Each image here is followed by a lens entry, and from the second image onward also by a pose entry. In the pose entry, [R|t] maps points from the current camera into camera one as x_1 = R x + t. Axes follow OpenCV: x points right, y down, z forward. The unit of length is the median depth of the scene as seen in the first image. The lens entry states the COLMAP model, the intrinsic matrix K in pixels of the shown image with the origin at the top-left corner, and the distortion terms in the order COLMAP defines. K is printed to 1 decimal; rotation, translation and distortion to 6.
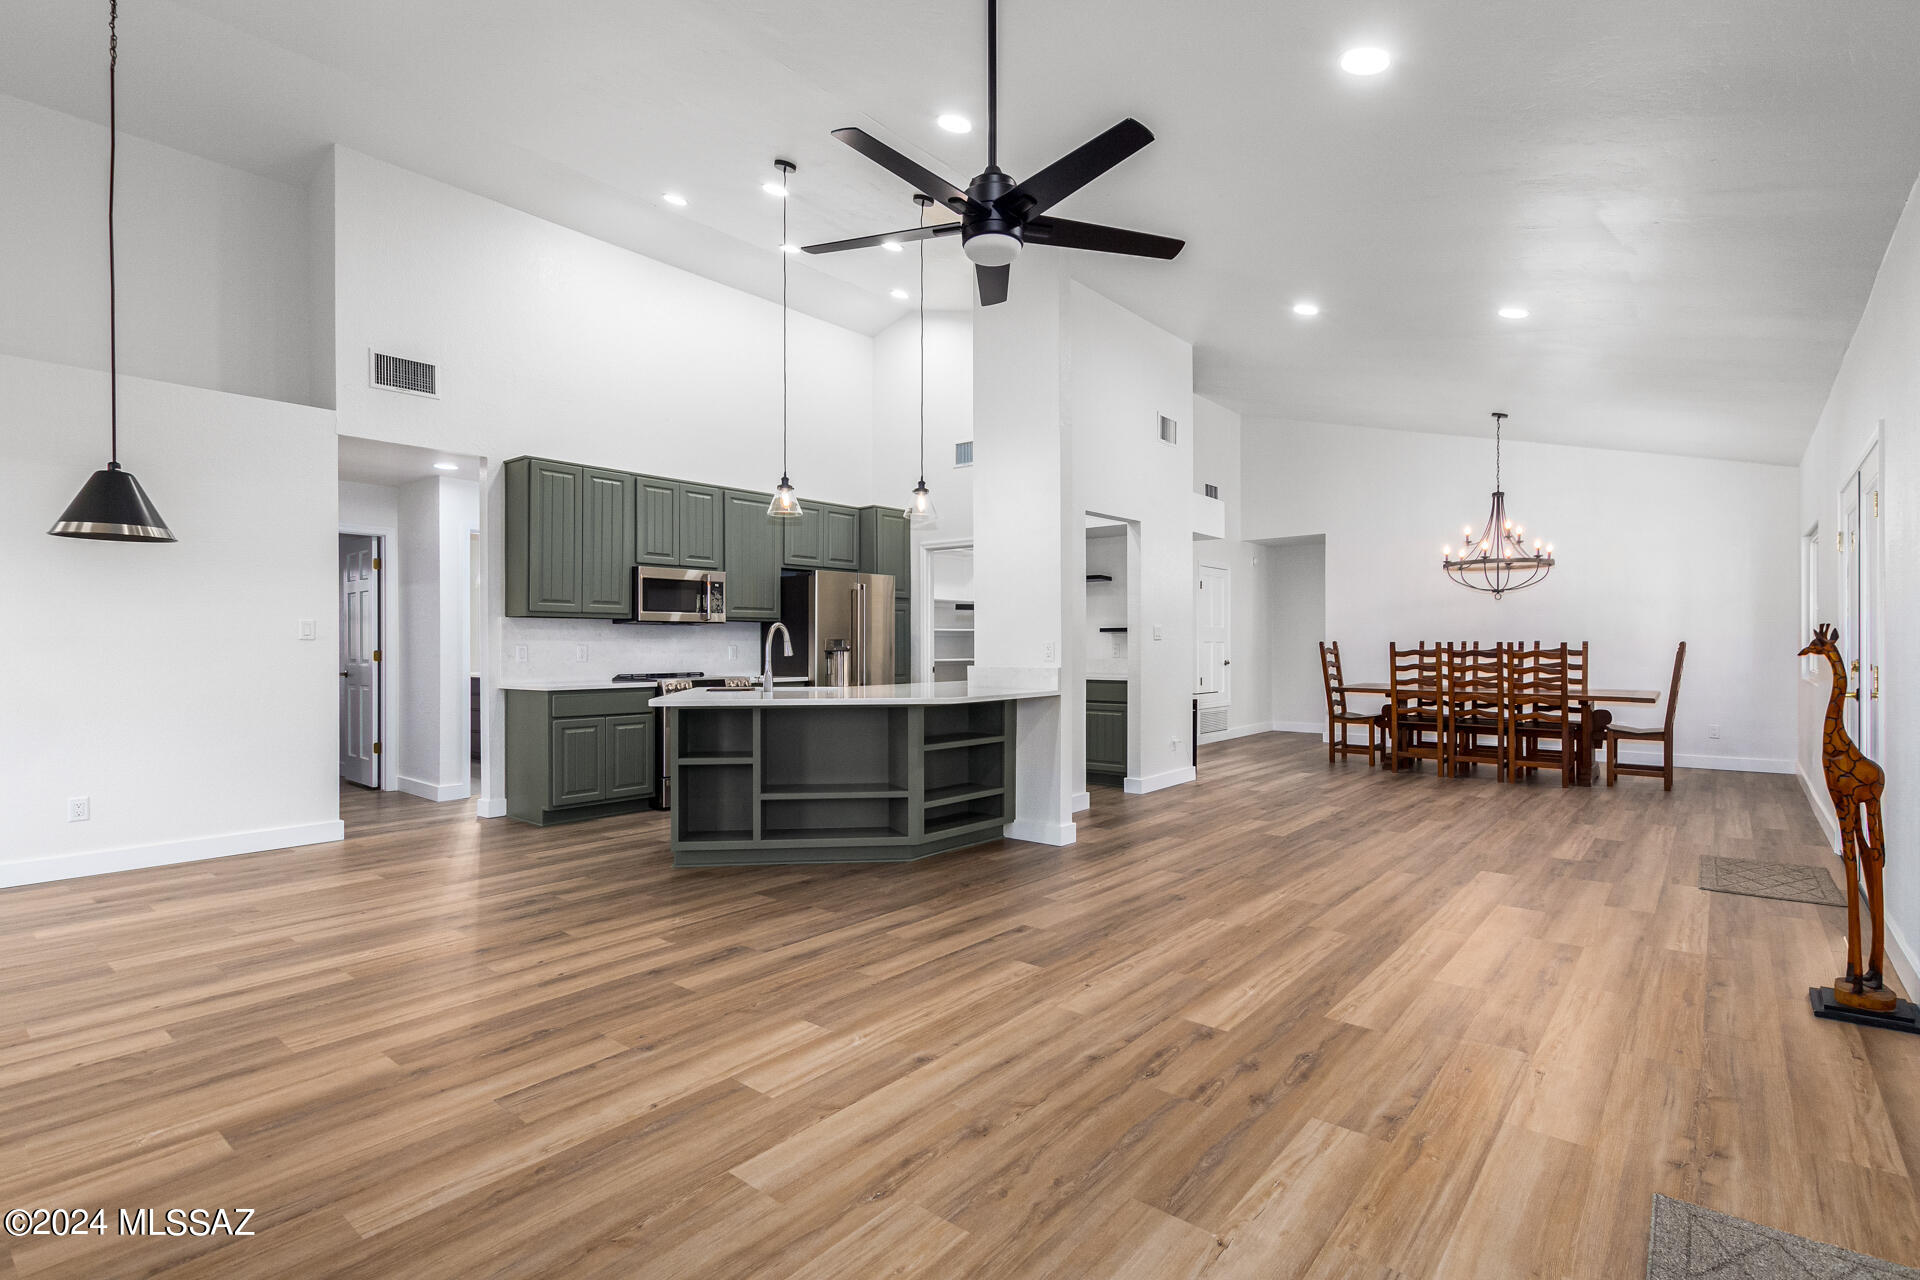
lens RADIAL K [[900.3, 0, 972.0], [0, 900.3, 643.2], [0, 0, 1]] dist [0.006892, -0.000696]
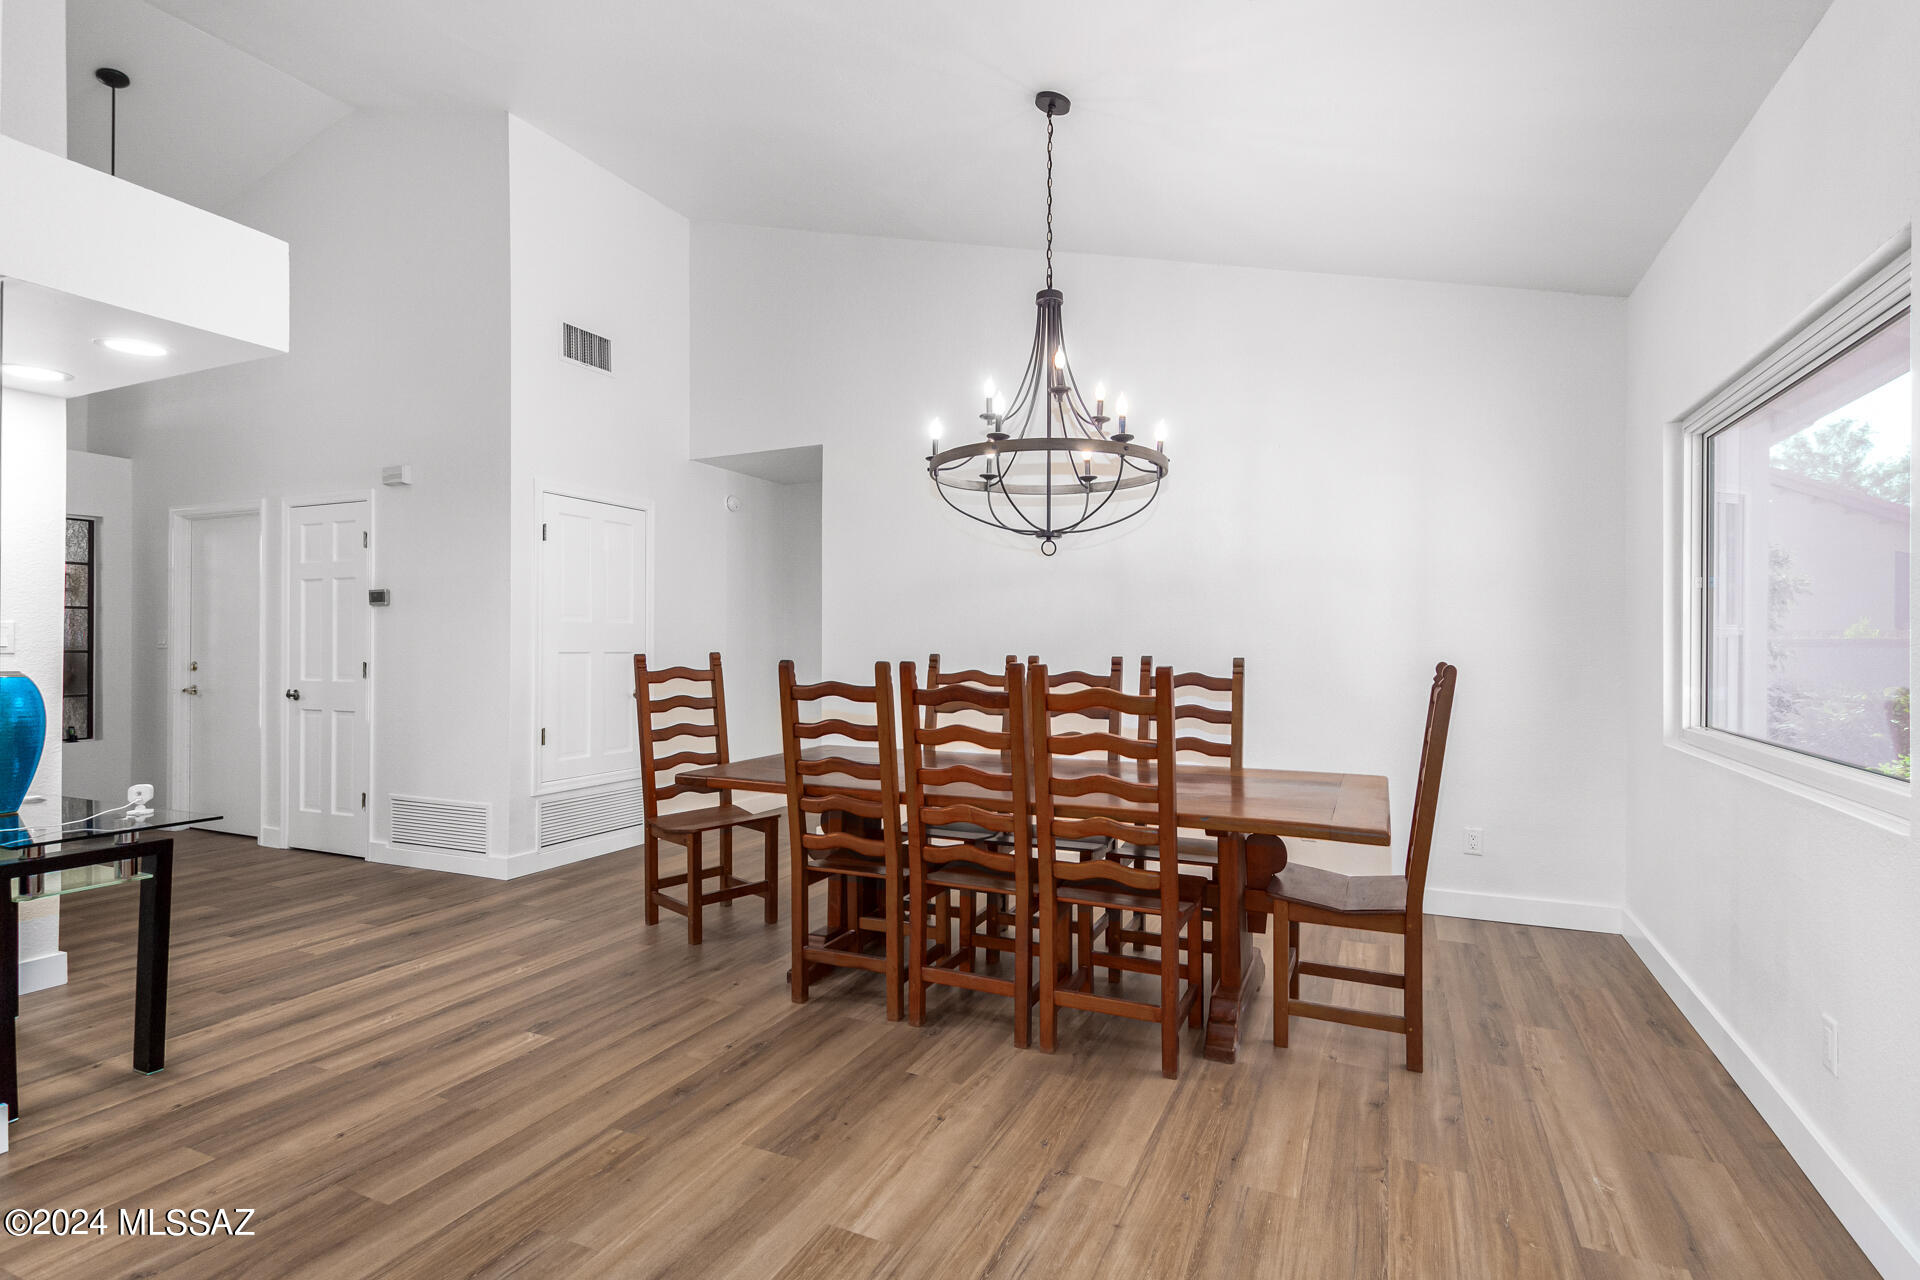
lens RADIAL K [[924.5, 0, 939.2], [0, 924.5, 656.3], [0, 0, 1]] dist [0.030317, -0.013637]
pose [[0.969986, 0.001907, 0.243152, 0.612526], [-0.004744, 0.999927, 0.011083, -0.011083], [-0.243113, -0.011904, 0.969925, 0.854519]]
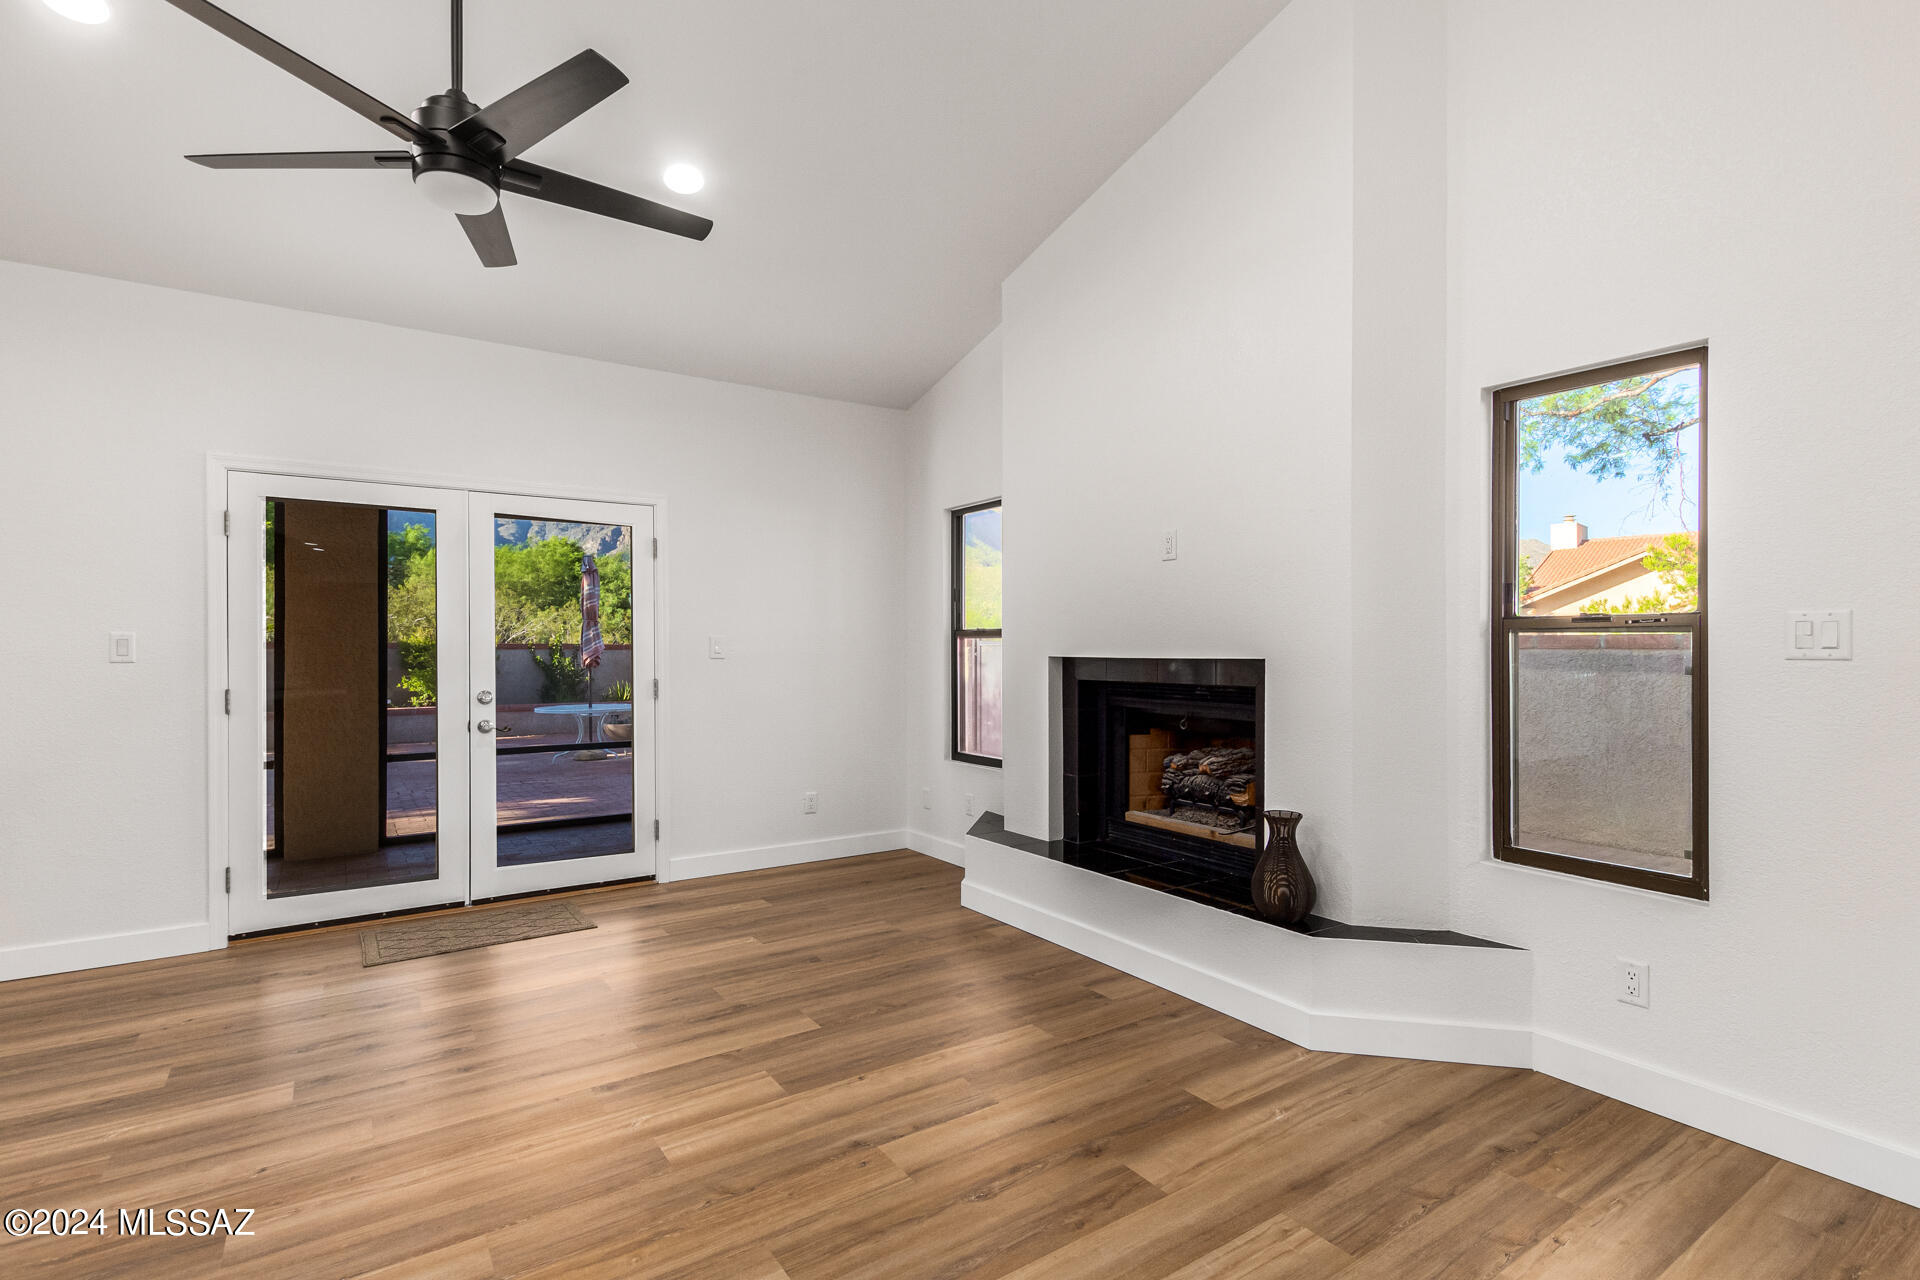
lens RADIAL K [[944.7, 0, 946.5], [0, 944.7, 646.6], [0, 0, 1]] dist [0.009676, -0.000222]
pose [[-0.950329, 0.003616, 0.311226, -0.313219], [0.002668, 0.999990, -0.003471, -0.011159], [-0.311235, -0.002468, -0.950330, 0.795029]]
